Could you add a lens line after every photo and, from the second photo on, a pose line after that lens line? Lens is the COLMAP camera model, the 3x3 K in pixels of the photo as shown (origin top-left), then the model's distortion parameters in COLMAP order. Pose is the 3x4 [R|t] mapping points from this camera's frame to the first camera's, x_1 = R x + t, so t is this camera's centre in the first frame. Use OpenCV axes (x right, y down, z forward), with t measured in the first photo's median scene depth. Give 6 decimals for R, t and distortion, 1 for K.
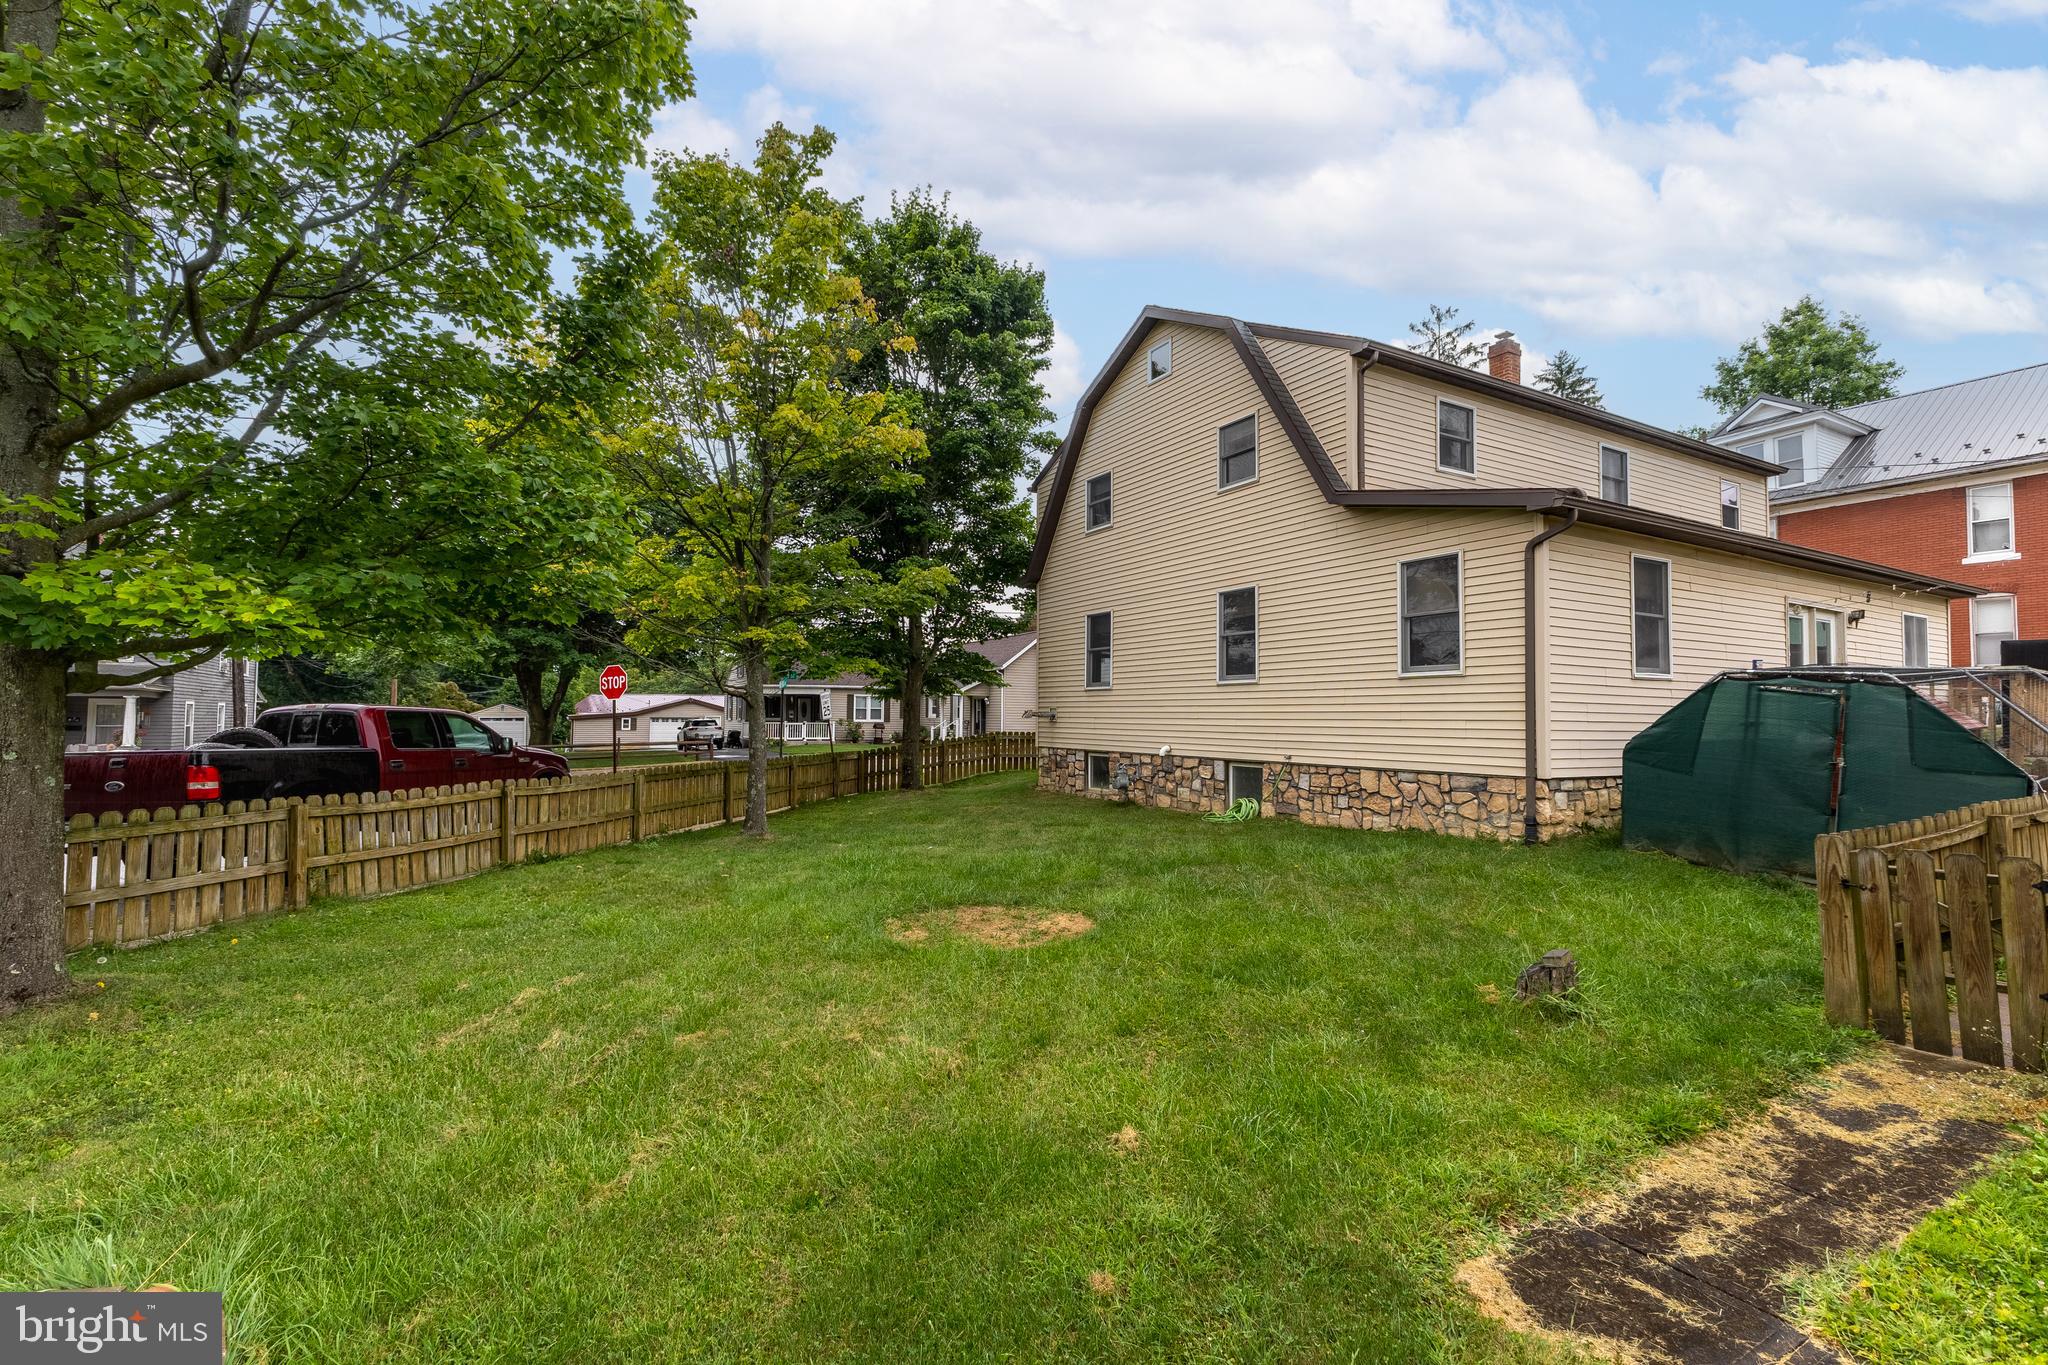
lens RADIAL K [[894.4, 0, 1026.0], [0, 894.4, 682.6], [0, 0, 1]] dist [0.008878, -0.000789]
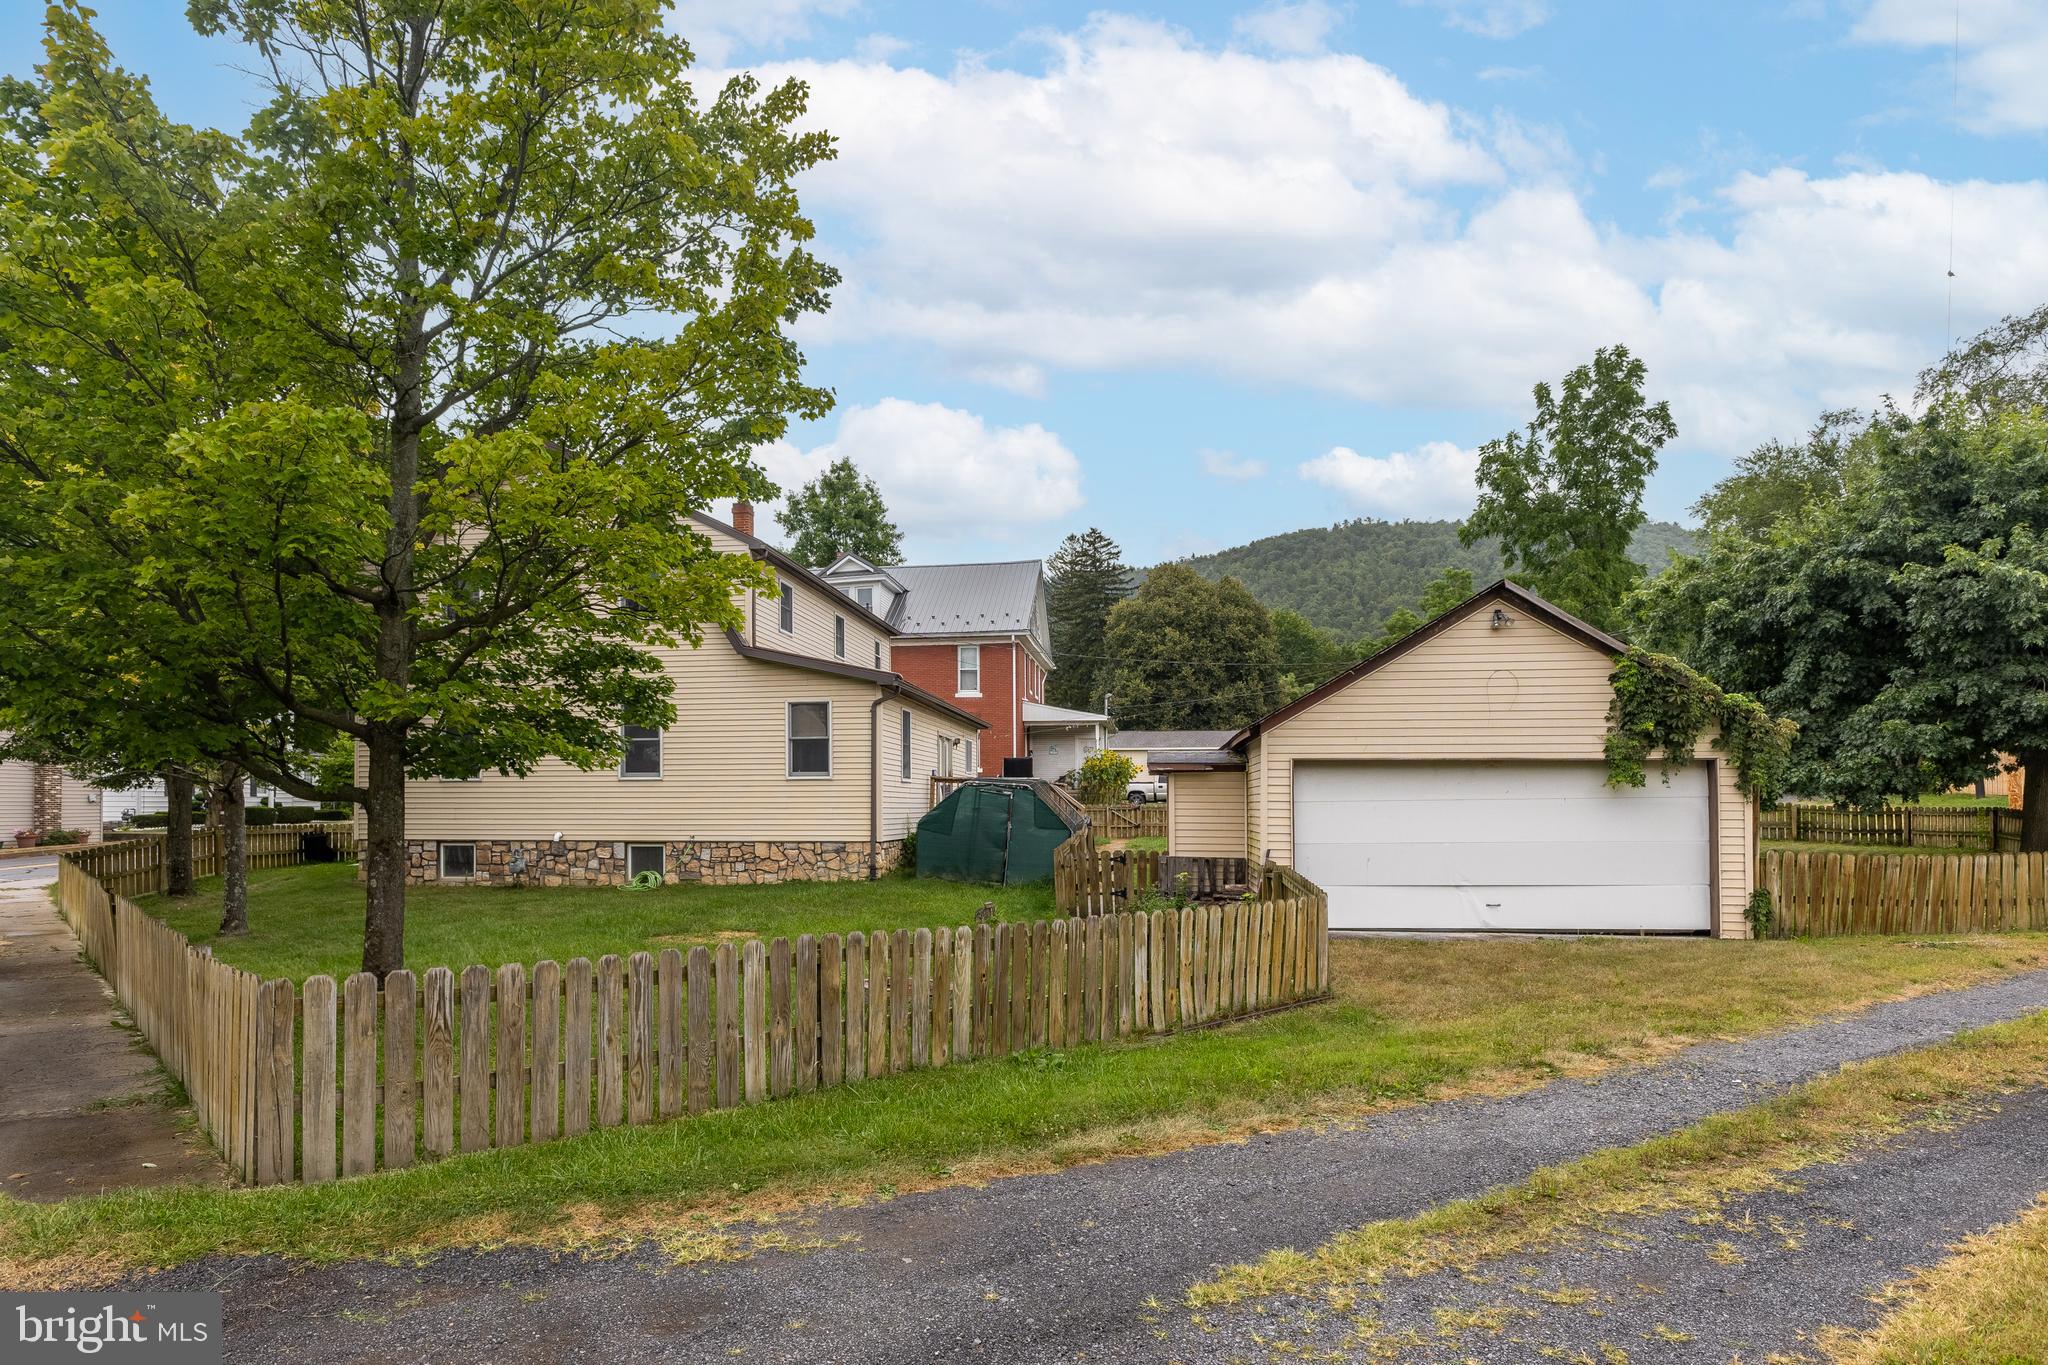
lens RADIAL K [[1135.4, 0, 942.3], [0, 1135.4, 775.3], [0, 0, 1]] dist [-0.002405, -0.000776]
pose [[0.647001, 0.010238, 0.762420, -0.851822], [-0.023399, 0.999706, 0.006432, -0.030876], [-0.762130, -0.022002, 0.647050, -0.417292]]
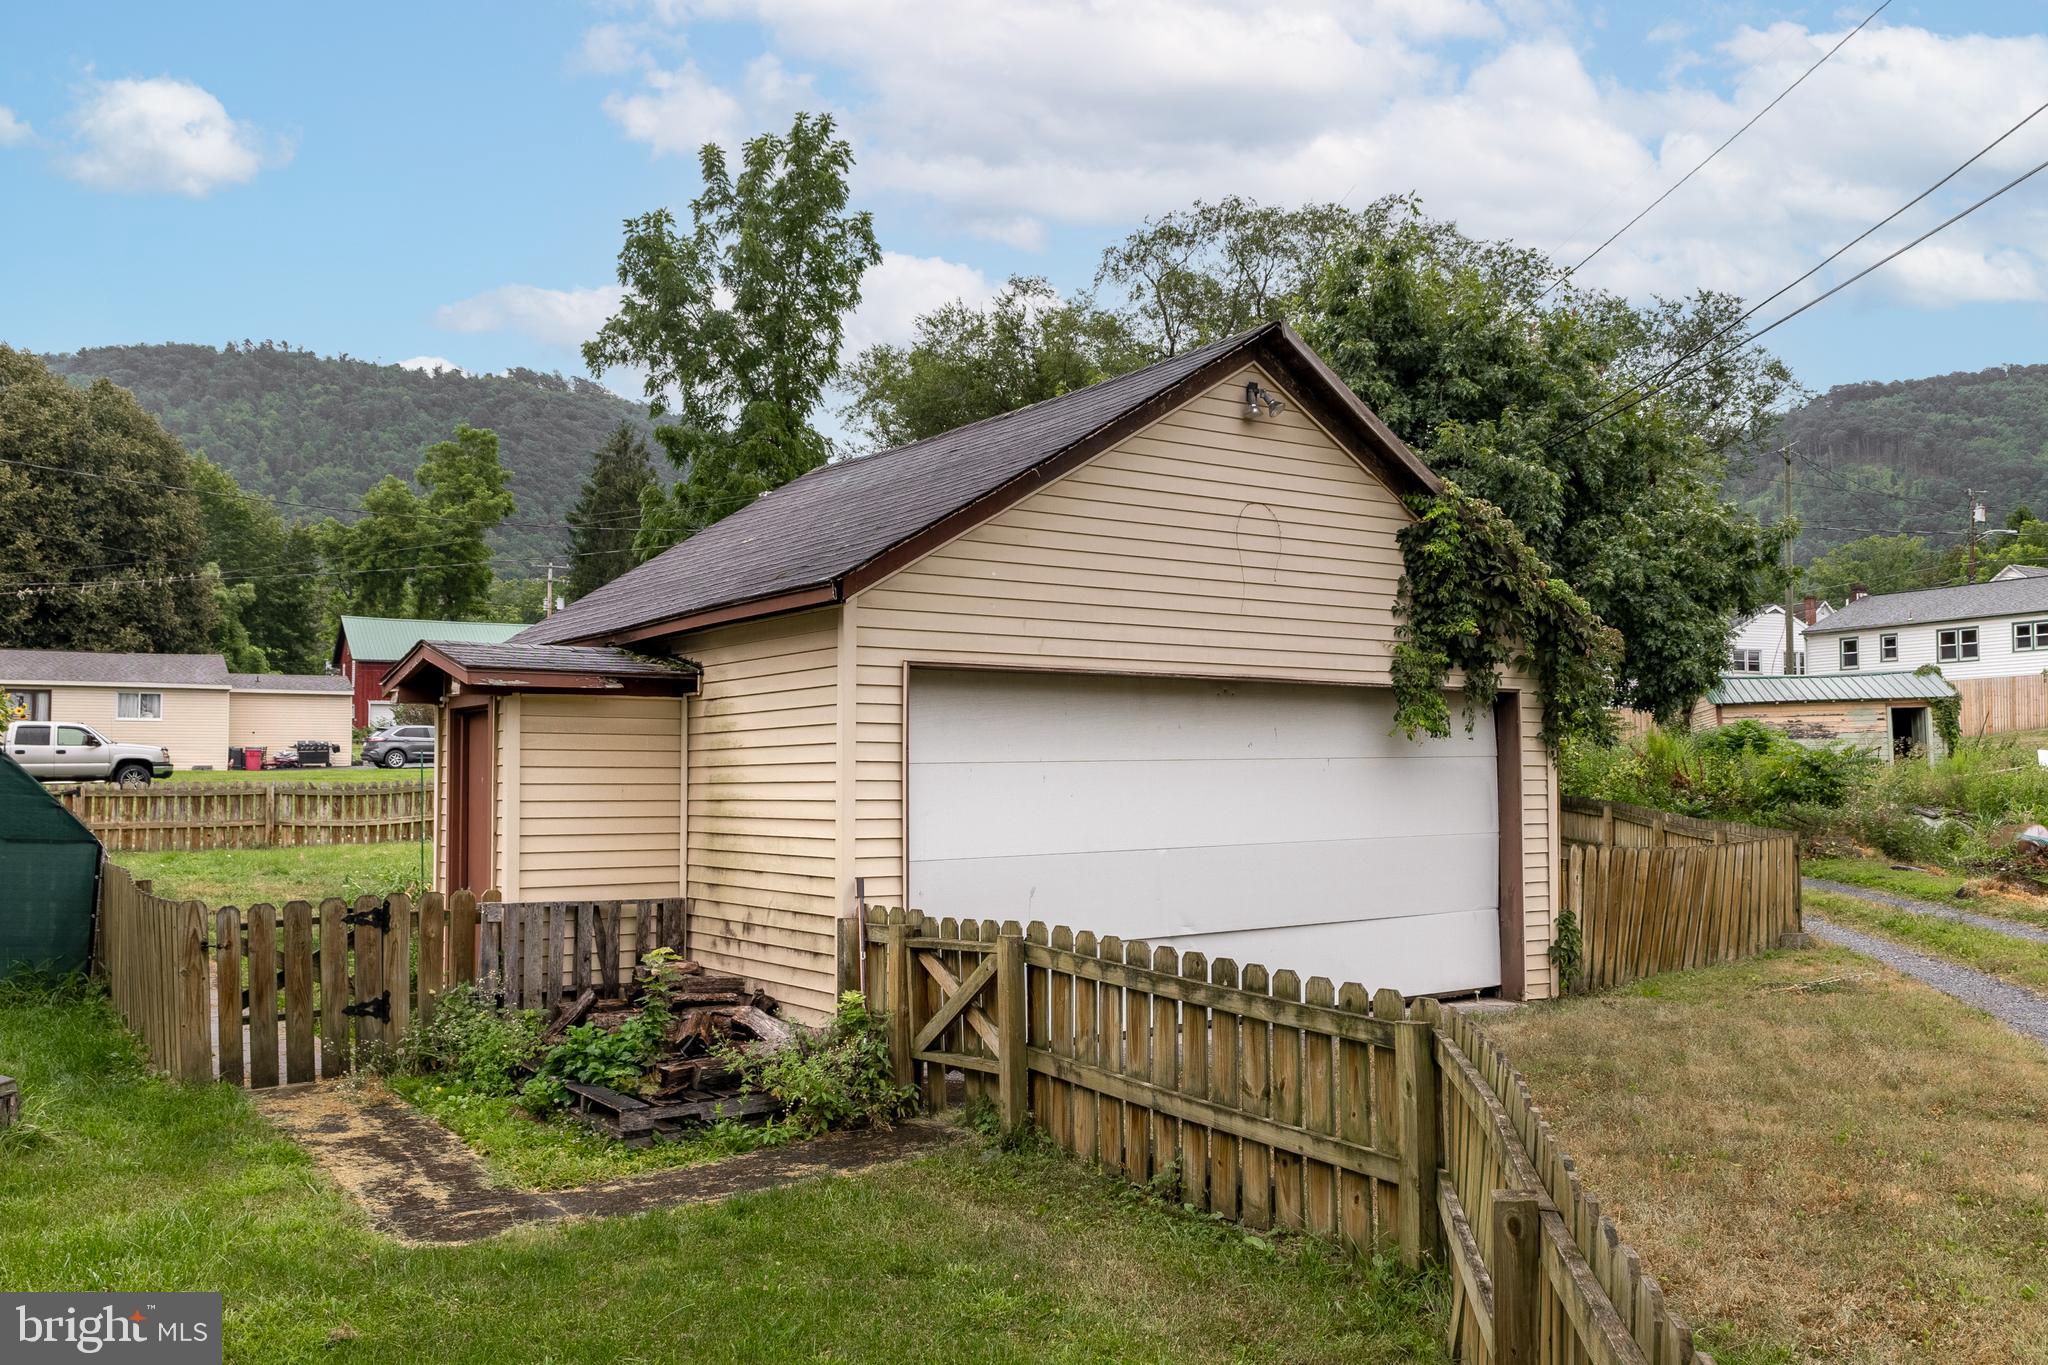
lens RADIAL K [[1752.3, 0, 1073.5], [0, 1752.3, 707.1], [0, 0, 1]] dist [-0.004255, 0.011645]
pose [[-0.073032, 0.034148, 0.996745, -0.470729], [-0.033419, 0.998769, -0.036666, -0.001492], [-0.996770, -0.035988, -0.071801, 0.077588]]
